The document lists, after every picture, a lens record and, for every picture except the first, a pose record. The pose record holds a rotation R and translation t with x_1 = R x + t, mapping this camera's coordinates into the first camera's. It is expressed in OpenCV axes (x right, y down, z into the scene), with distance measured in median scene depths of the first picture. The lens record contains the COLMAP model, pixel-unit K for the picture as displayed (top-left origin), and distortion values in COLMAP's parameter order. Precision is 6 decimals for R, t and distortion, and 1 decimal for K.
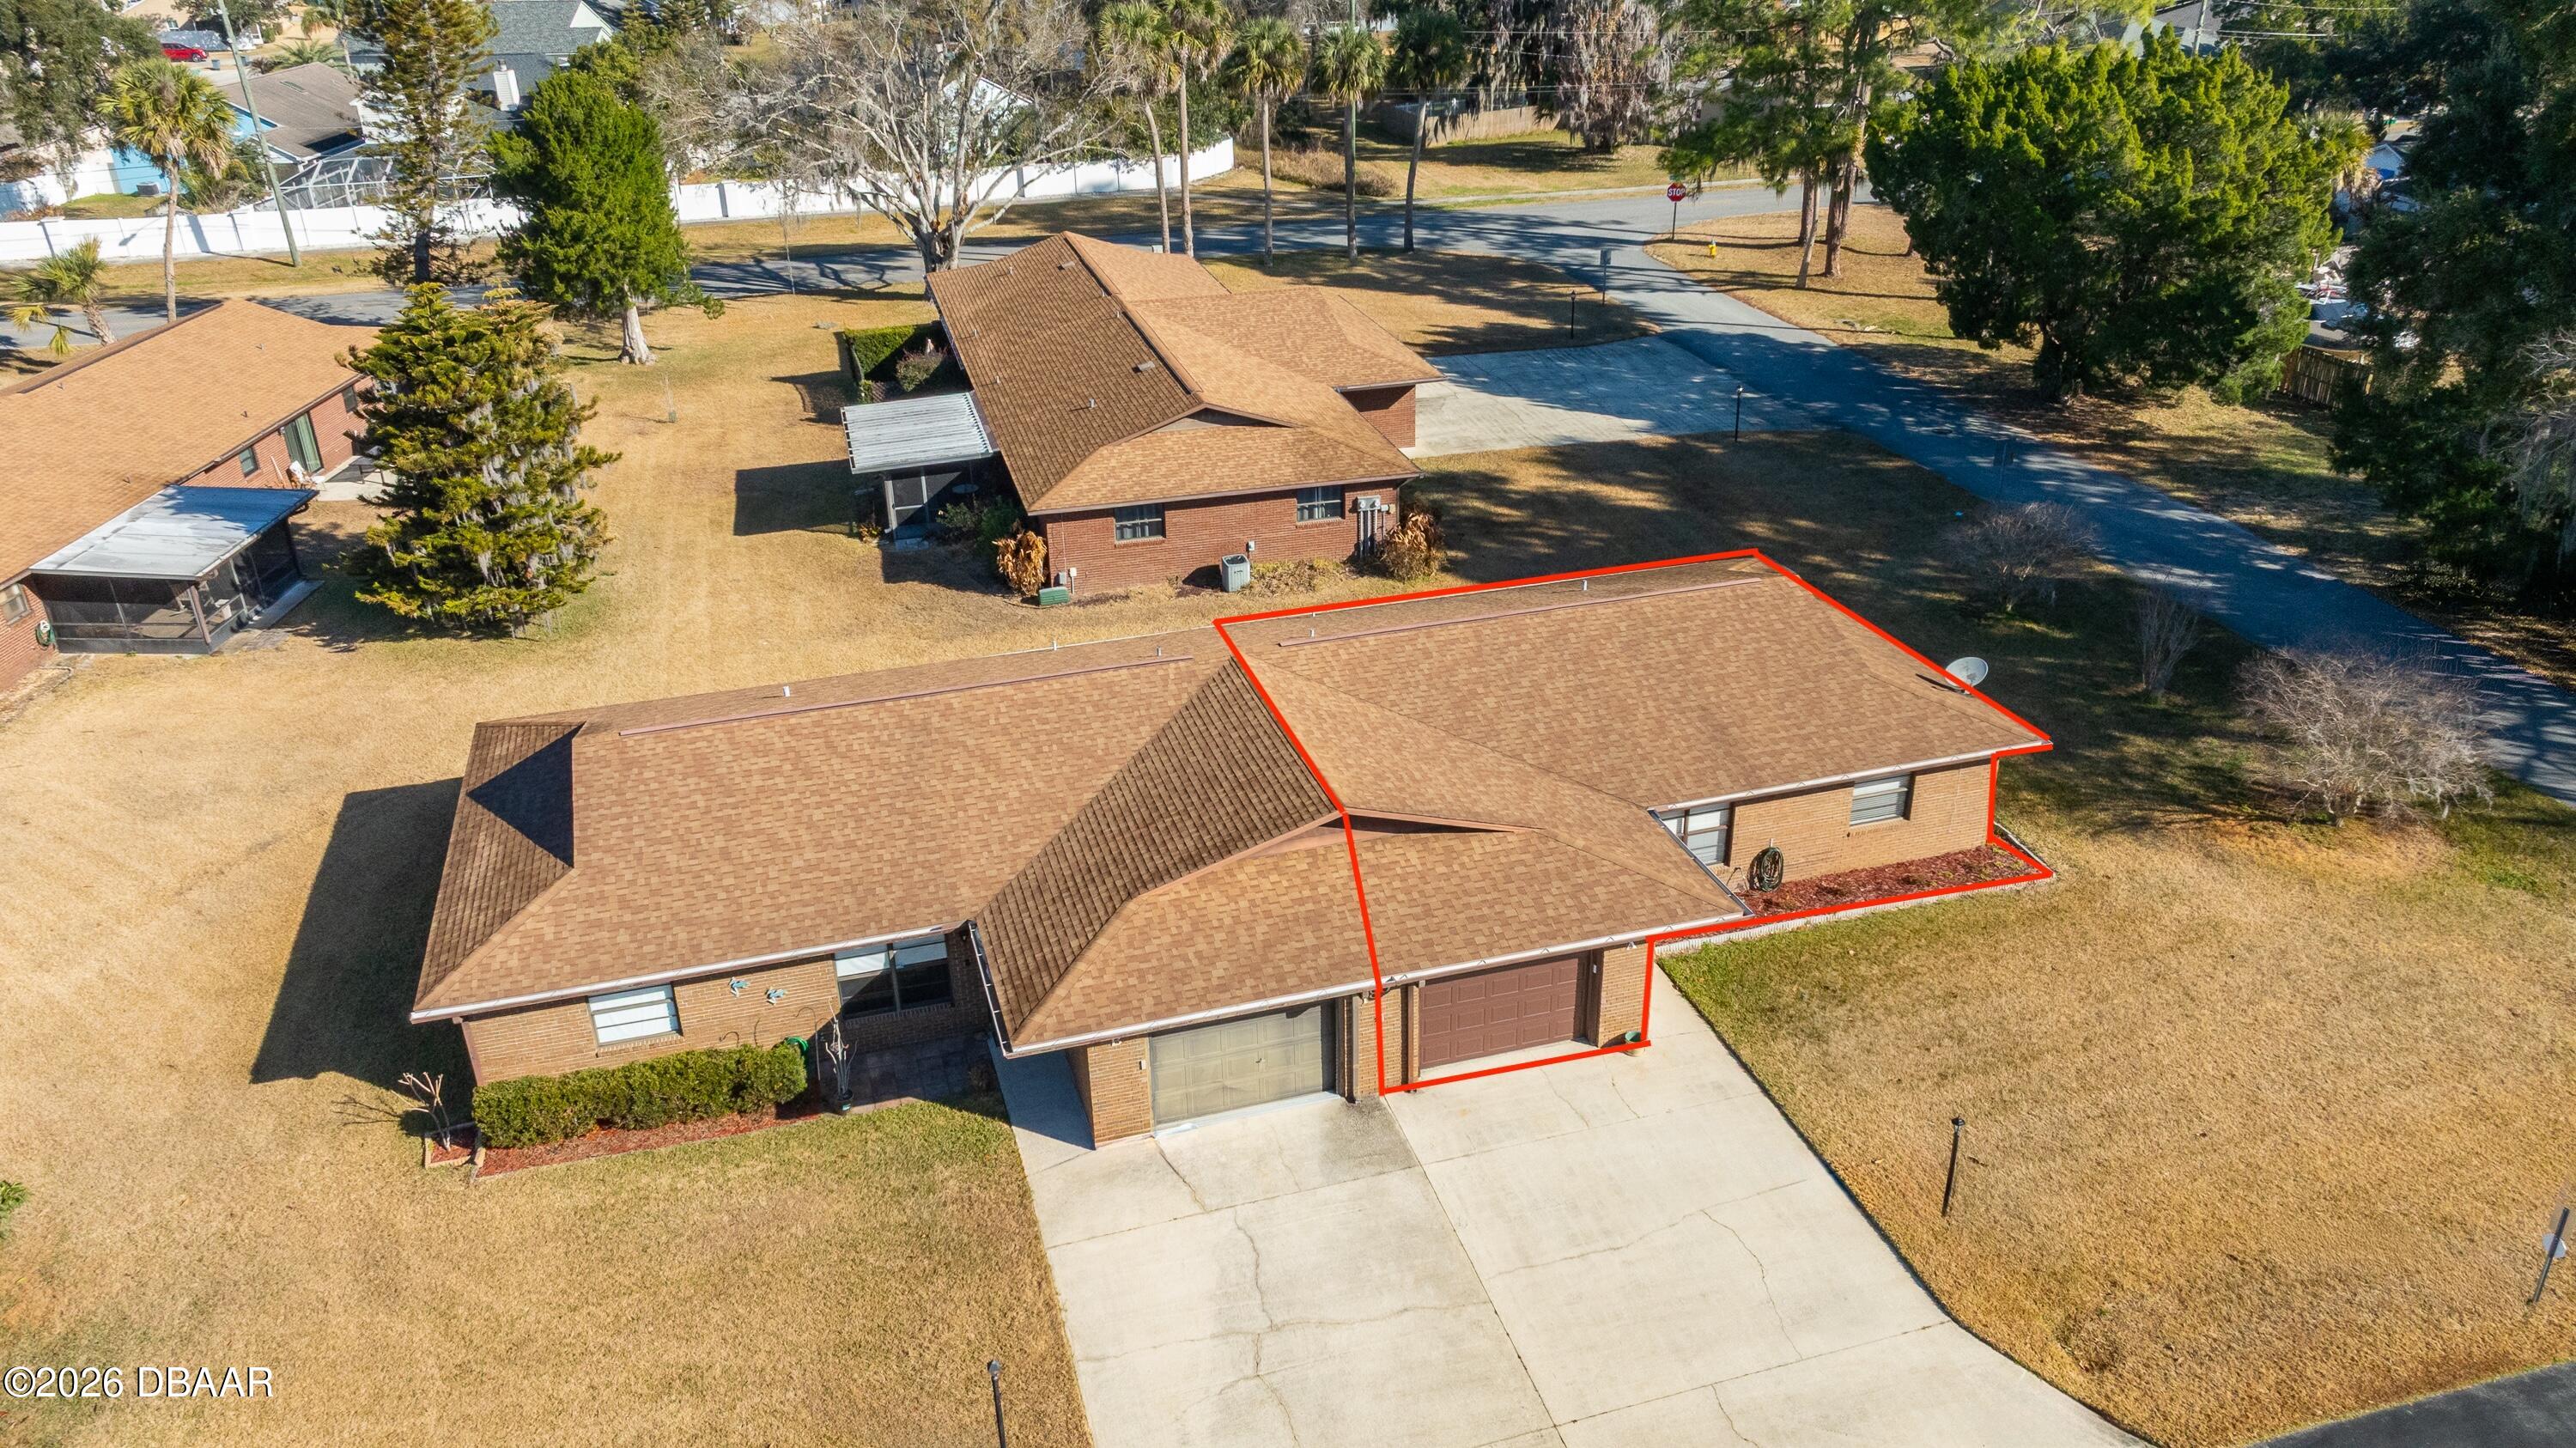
lens RADIAL K [[1842.6, 0, 1342.1], [0, 1842.6, 735.8], [0, 0, 1]] dist [-0.031836, 0.057774]
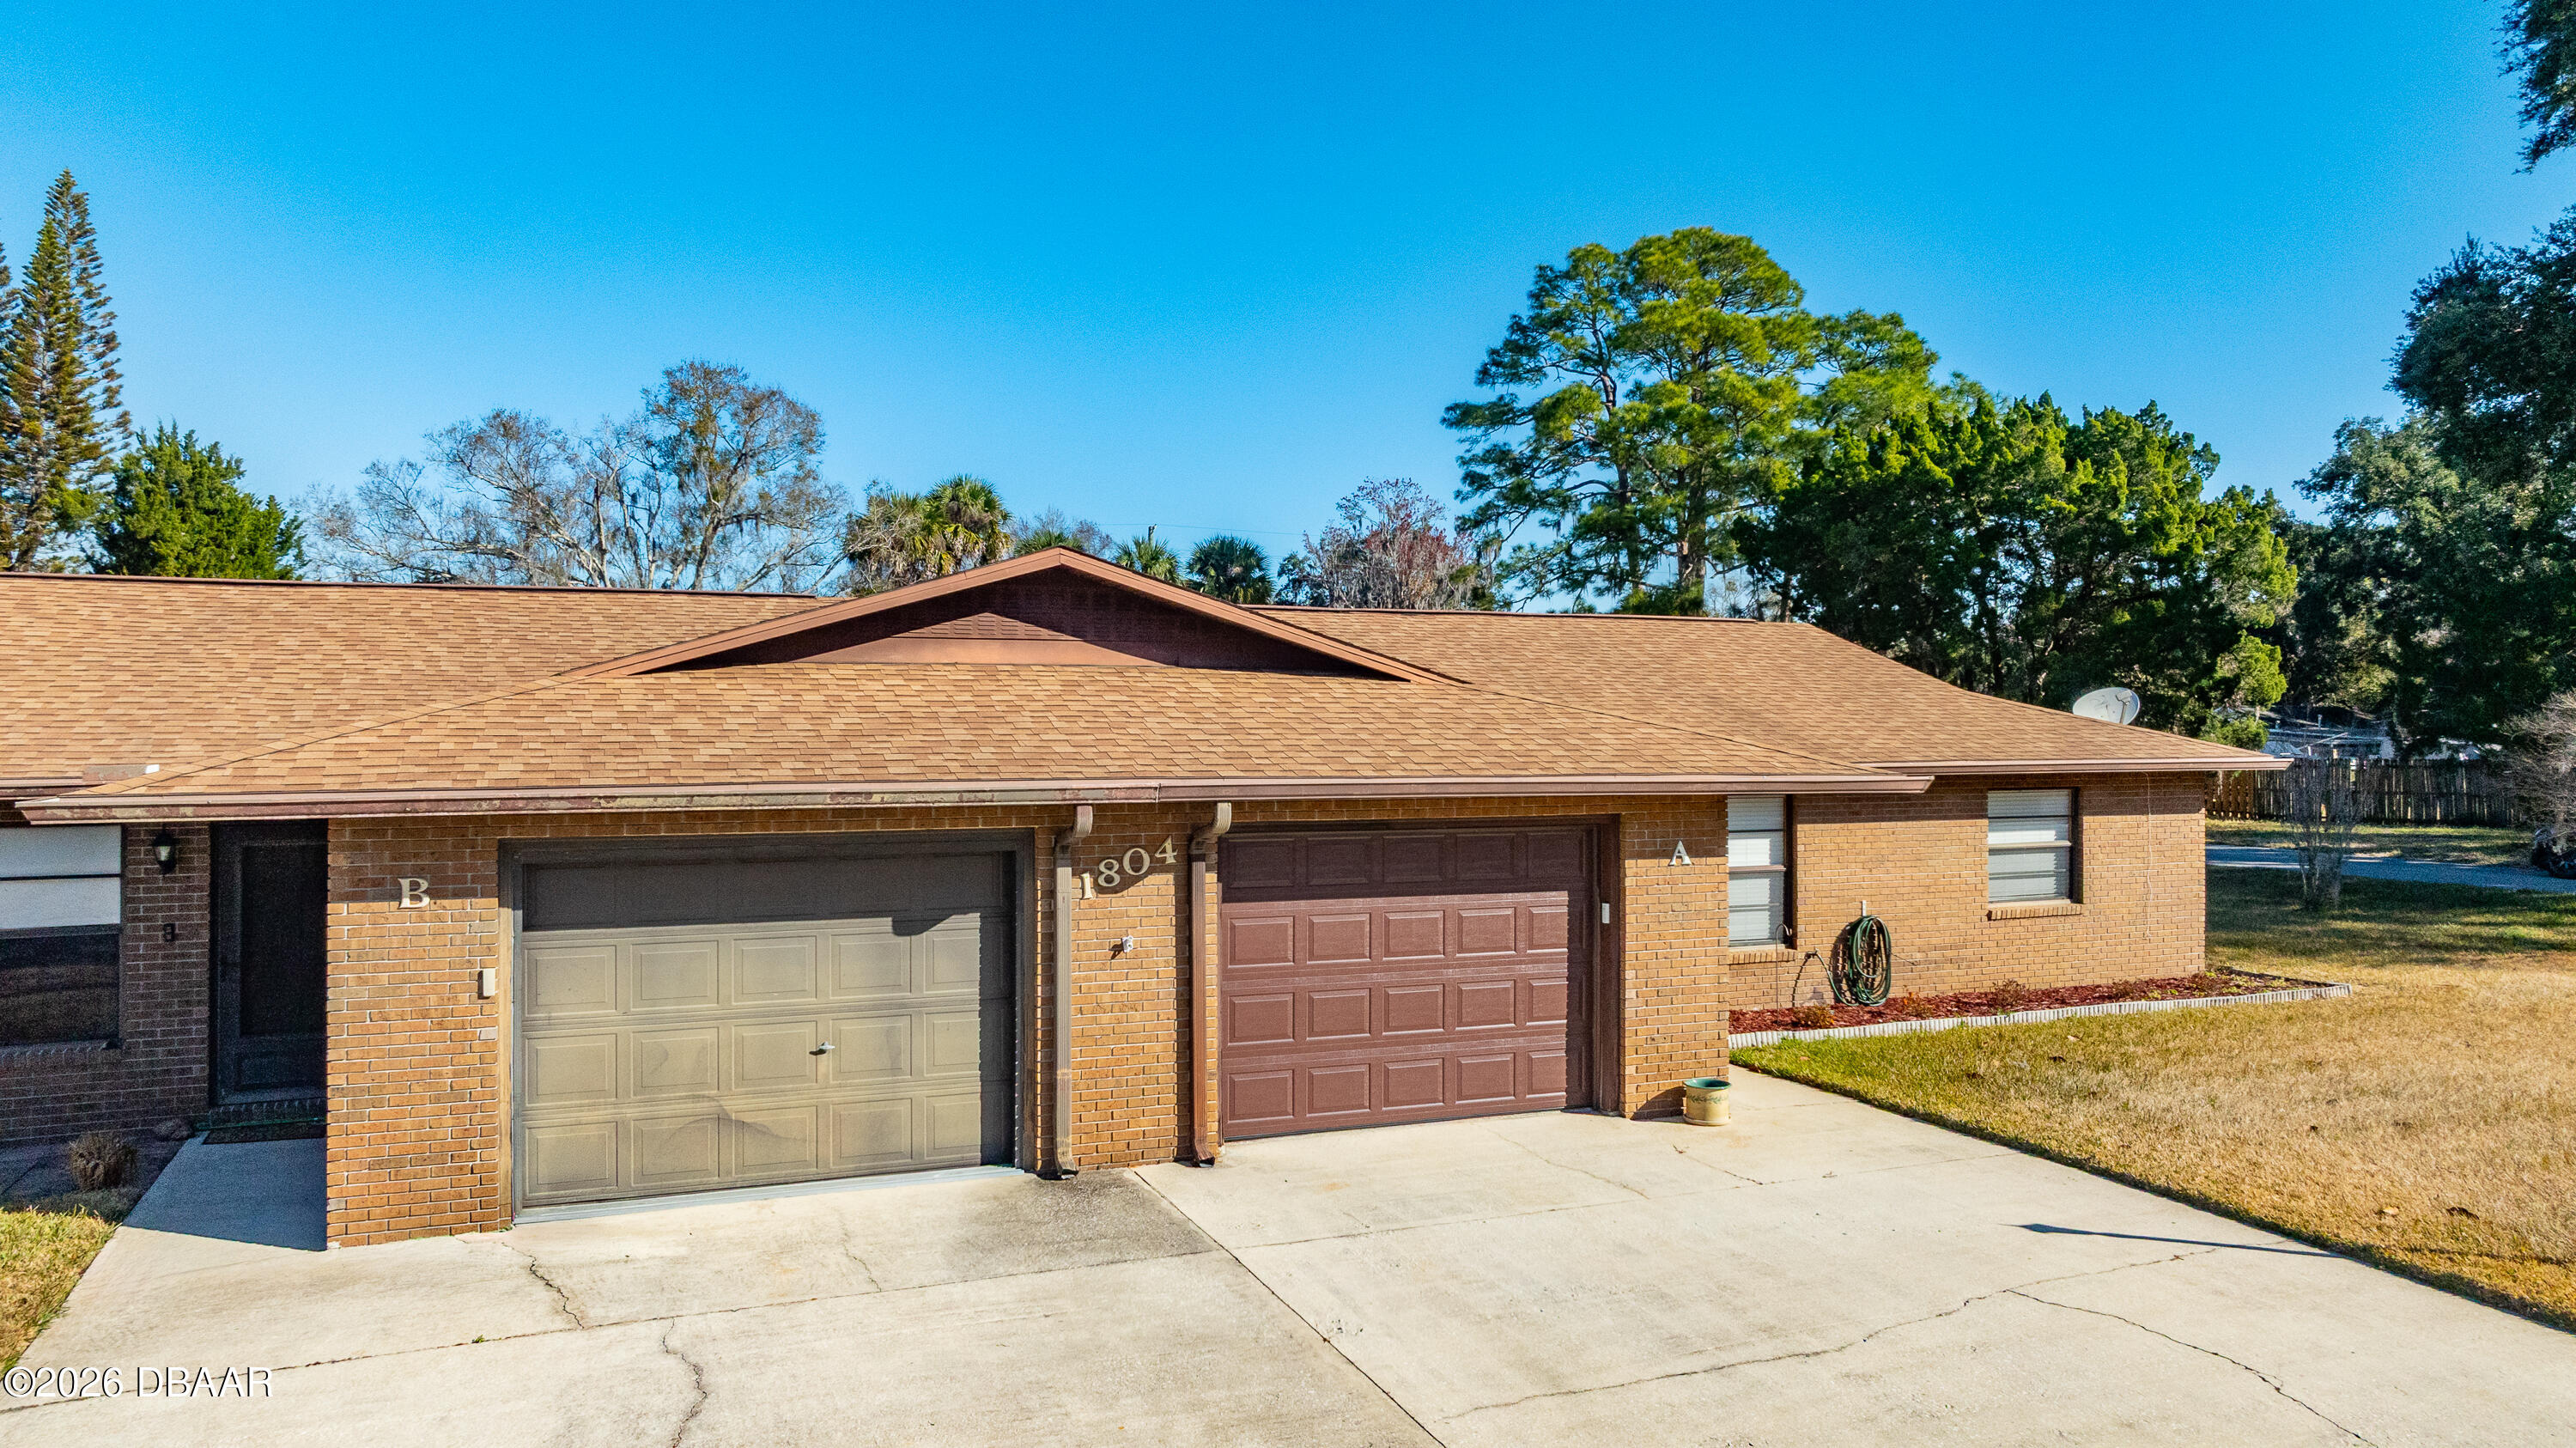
lens RADIAL K [[1832.8, 0, 1327.2], [0, 1832.8, 722.3], [0, 0, 1]] dist [-0.006313, 0.000599]
pose [[0.995525, 0.007521, 0.094199, 0.016886], [0.034813, 0.897529, -0.439579, 0.183581], [-0.087853, 0.440891, 0.893251, 0.379513]]
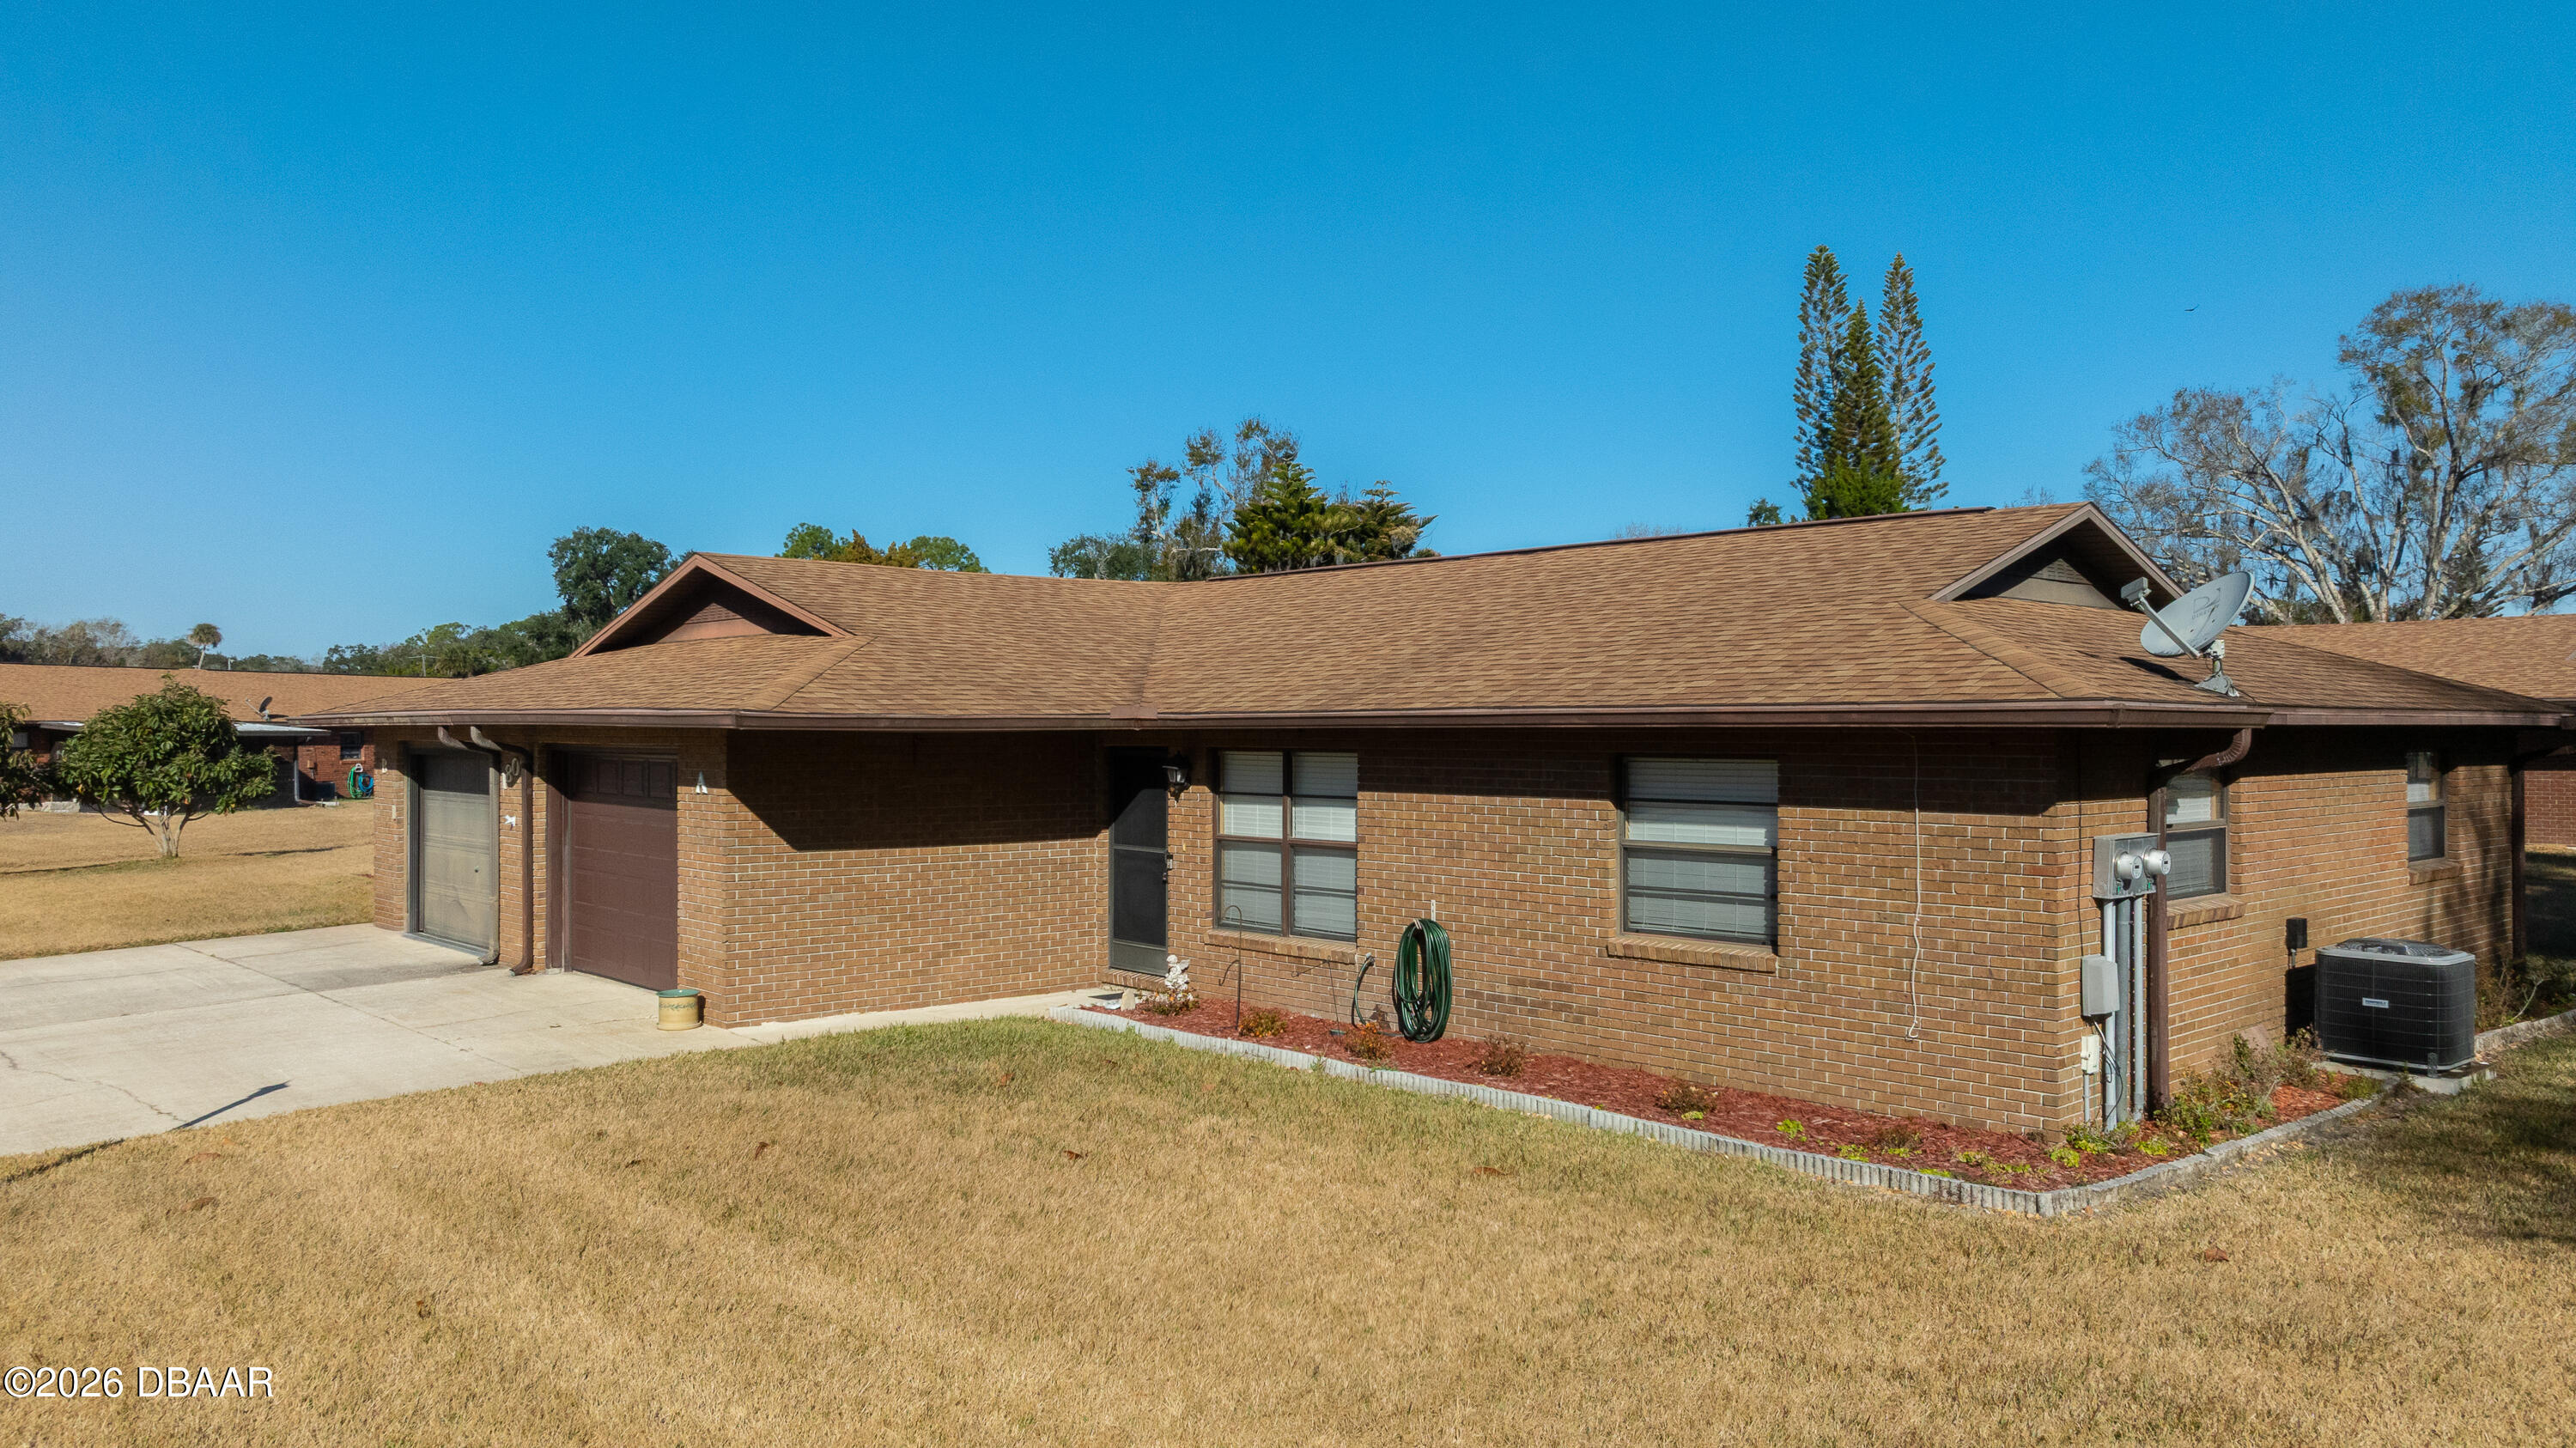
lens RADIAL K [[1848.7, 0, 1288.0], [0, 1848.7, 724.0], [0, 0, 1]] dist [-0.040890, 0.053480]
pose [[0.405856, 0.004414, -0.913926, 0.446358], [-0.405035, 0.897293, -0.175533, 0.079623], [0.819285, 0.441413, 0.365960, 0.610952]]
